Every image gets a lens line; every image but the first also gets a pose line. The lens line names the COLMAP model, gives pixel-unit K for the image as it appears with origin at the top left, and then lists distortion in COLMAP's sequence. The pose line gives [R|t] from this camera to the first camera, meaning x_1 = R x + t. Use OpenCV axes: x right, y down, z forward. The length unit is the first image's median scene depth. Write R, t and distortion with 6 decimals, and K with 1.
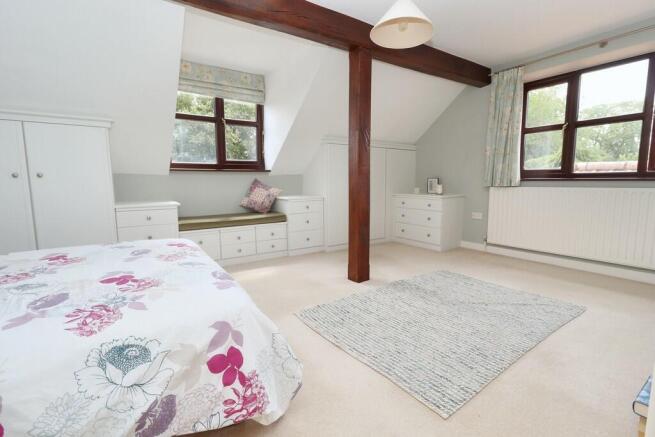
lens RADIAL K [[316.1, 0, 327.1], [0, 316.1, 214.9], [0, 0, 1]] dist [-0.030746, 0.000482]
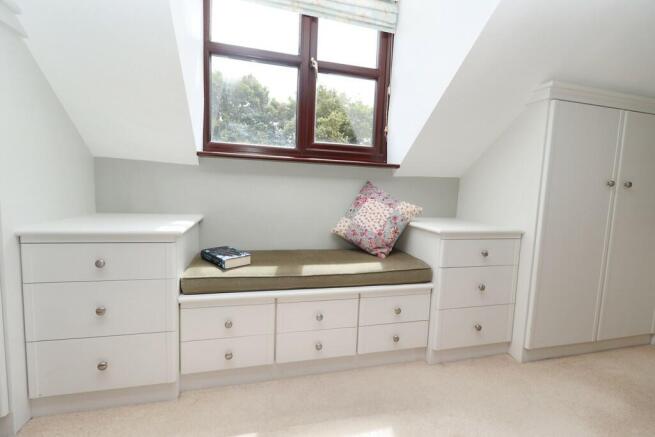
lens RADIAL K [[316.1, 0, 329.1], [0, 316.1, 216.1], [0, 0, 1]] dist [-0.030746, 0.000482]
pose [[0.947472, 0.075334, -0.310840, -0.130135], [-0.081514, 0.996648, -0.006917, -0.052792], [0.309277, 0.031891, 0.950437, 0.530791]]
